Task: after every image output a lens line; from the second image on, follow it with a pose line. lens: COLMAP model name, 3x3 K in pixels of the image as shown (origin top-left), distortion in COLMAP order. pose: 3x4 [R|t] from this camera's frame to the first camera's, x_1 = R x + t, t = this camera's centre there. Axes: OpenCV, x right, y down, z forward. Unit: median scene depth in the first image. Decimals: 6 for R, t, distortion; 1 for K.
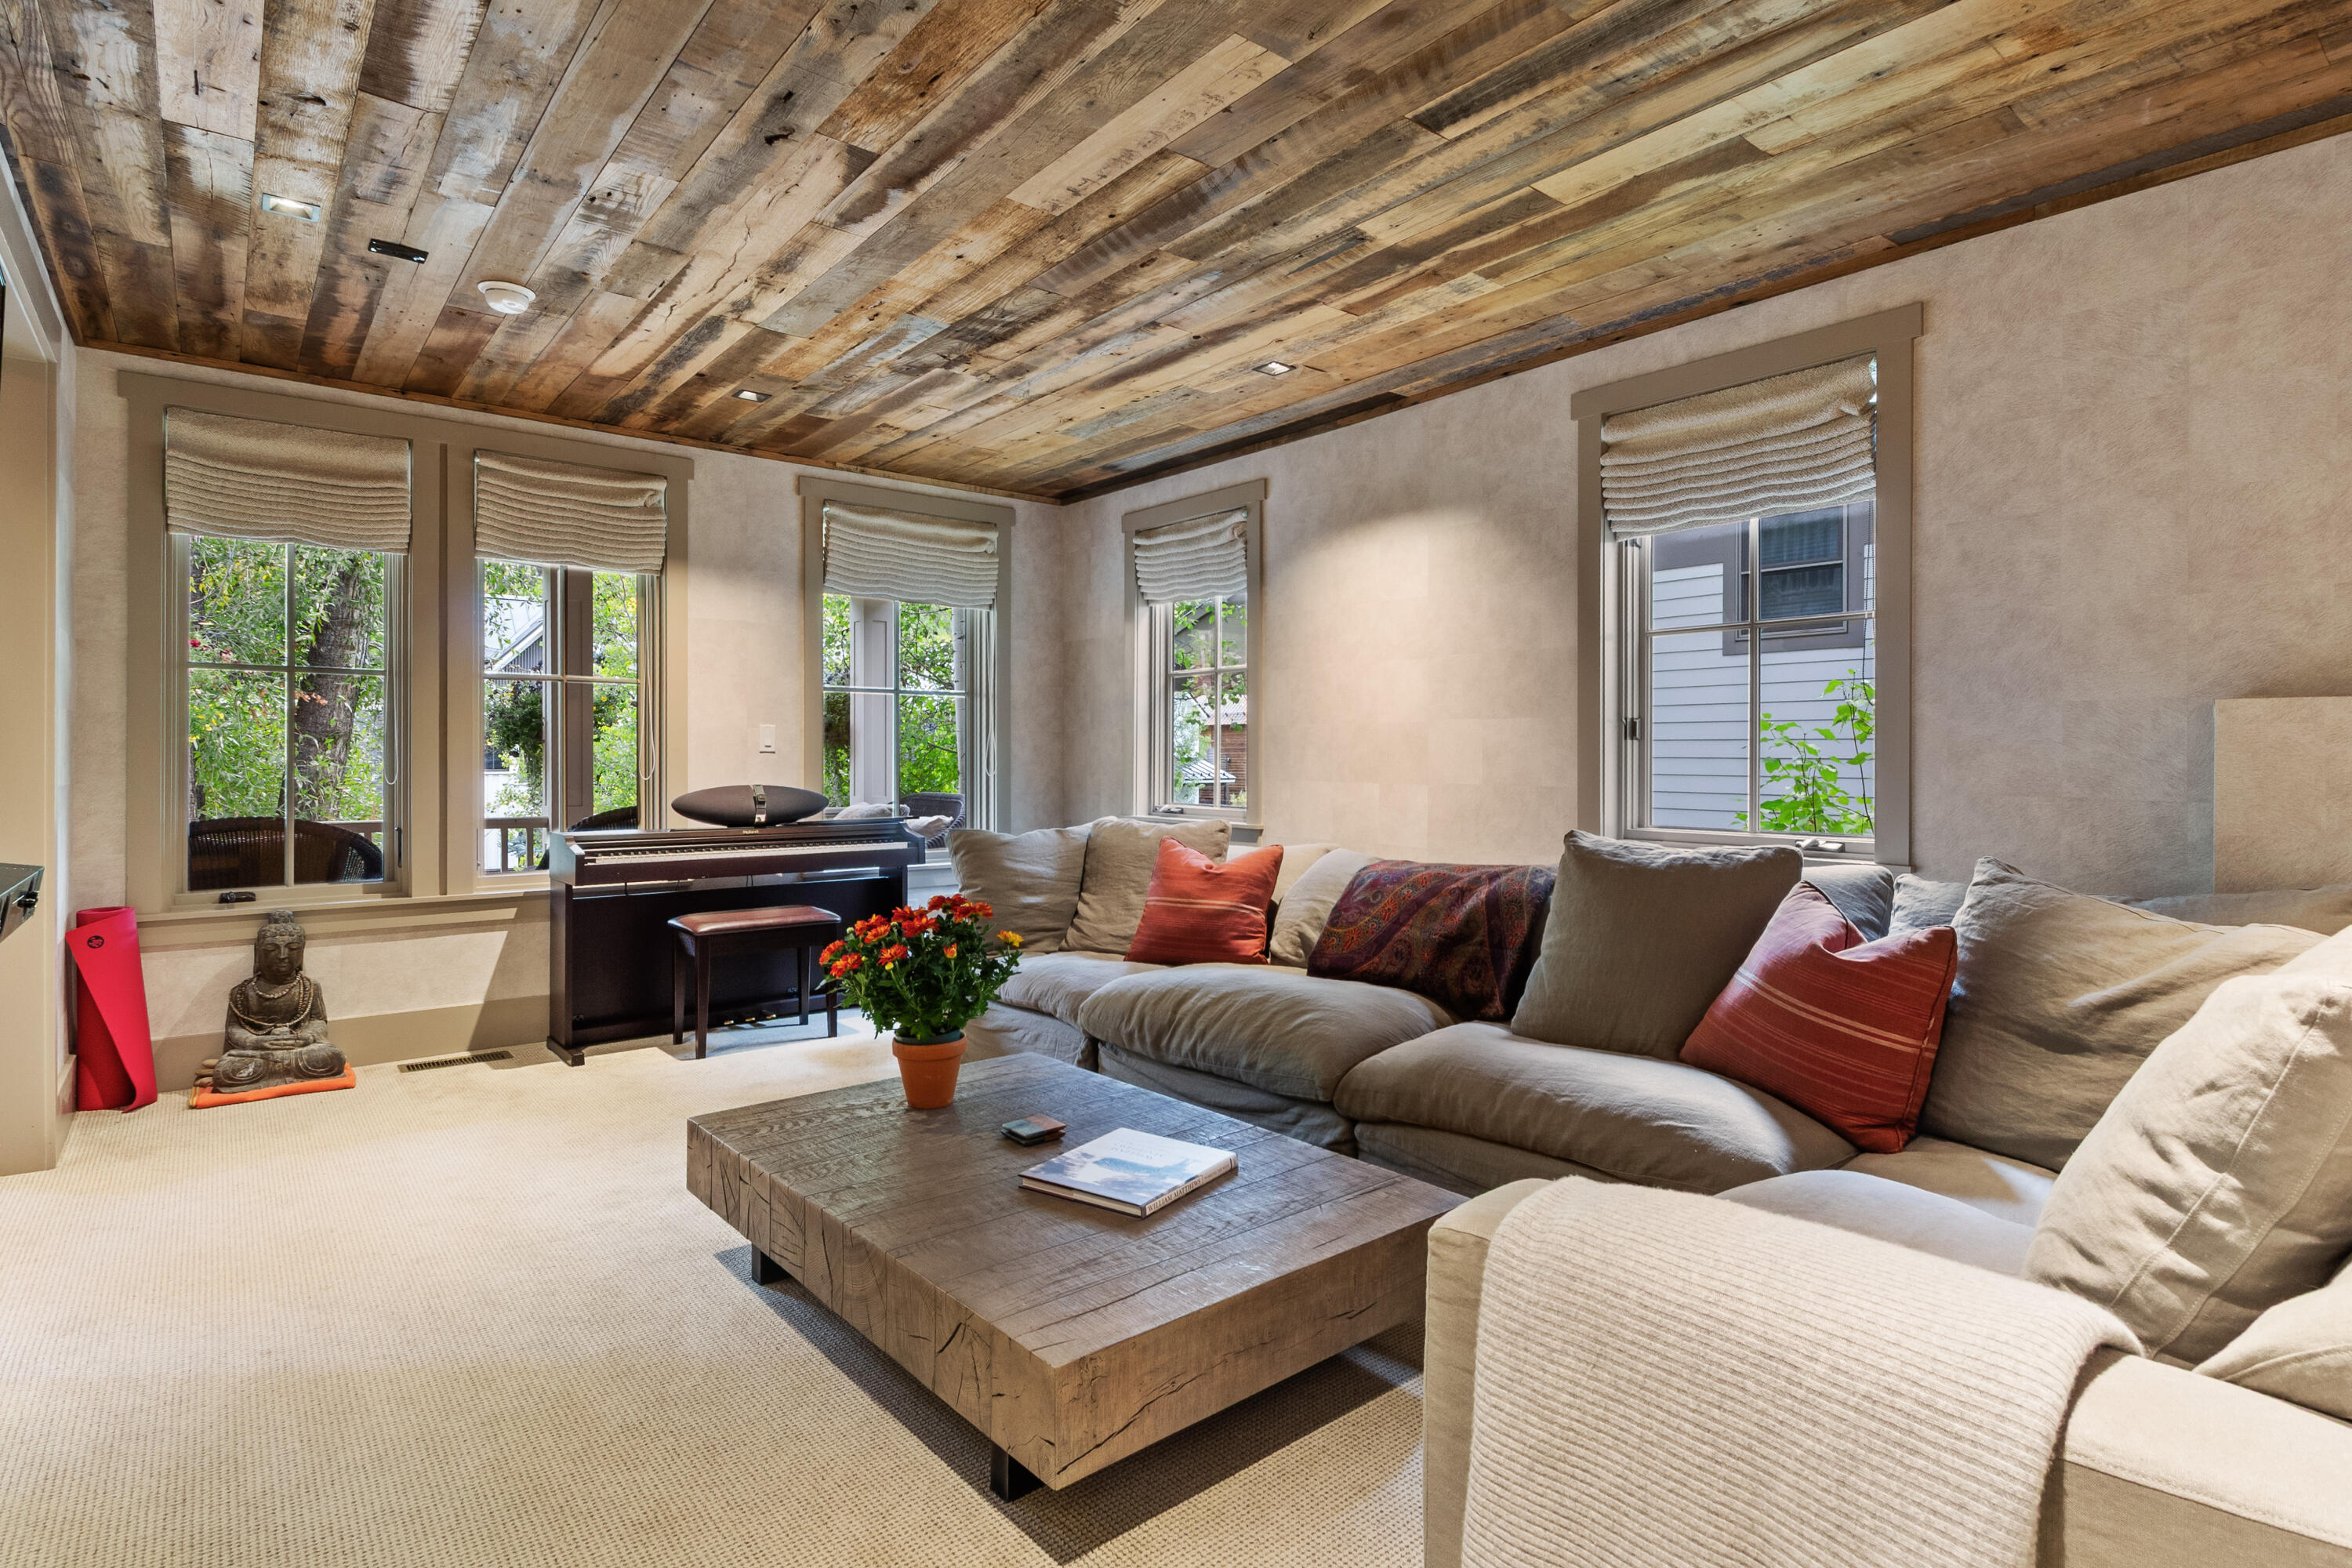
lens RADIAL K [[1201.9, 0, 1172.6], [0, 1201.9, 750.8], [0, 0, 1]] dist [0.004089, 0.000098]
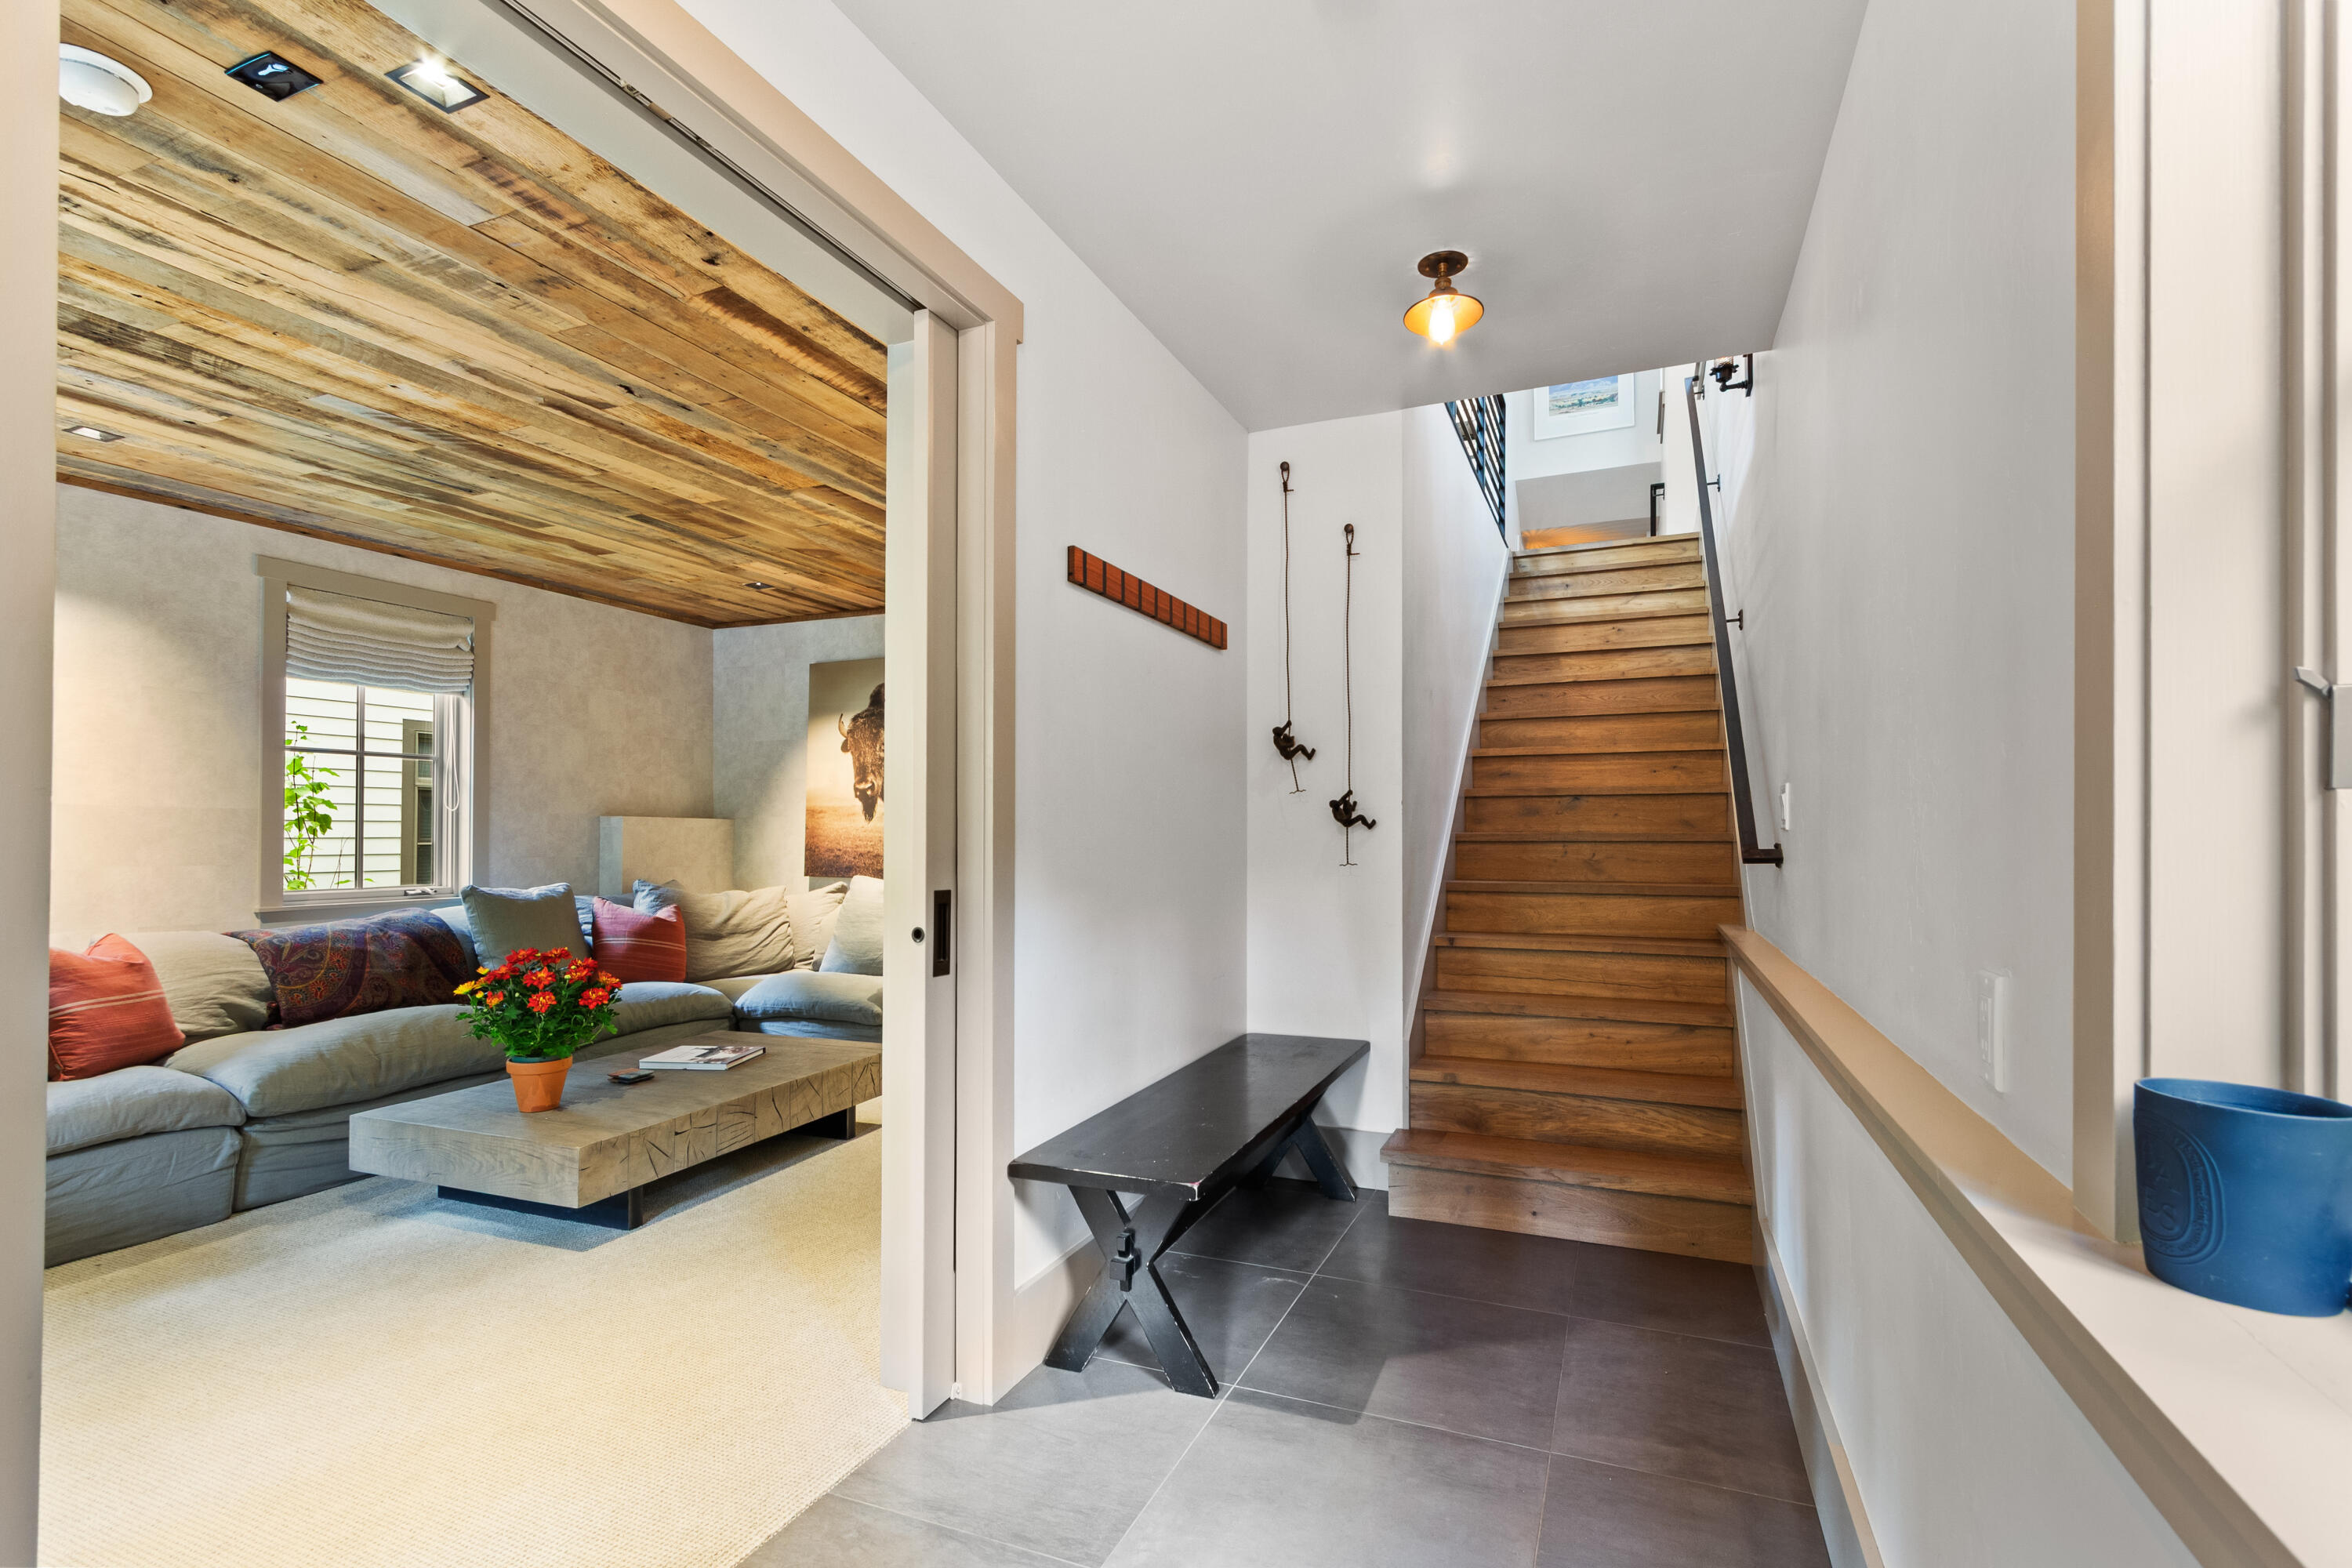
lens RADIAL K [[1076.0, 0, 1175.1], [0, 1076.0, 834.7], [0, 0, 1]] dist [0.000266, -0.000064]
pose [[-0.475447, 0.001007, 0.879744, -1.501643], [-0.003291, 0.999990, -0.002923, -0.000382], [-0.879738, -0.004285, -0.475439, 0.910397]]
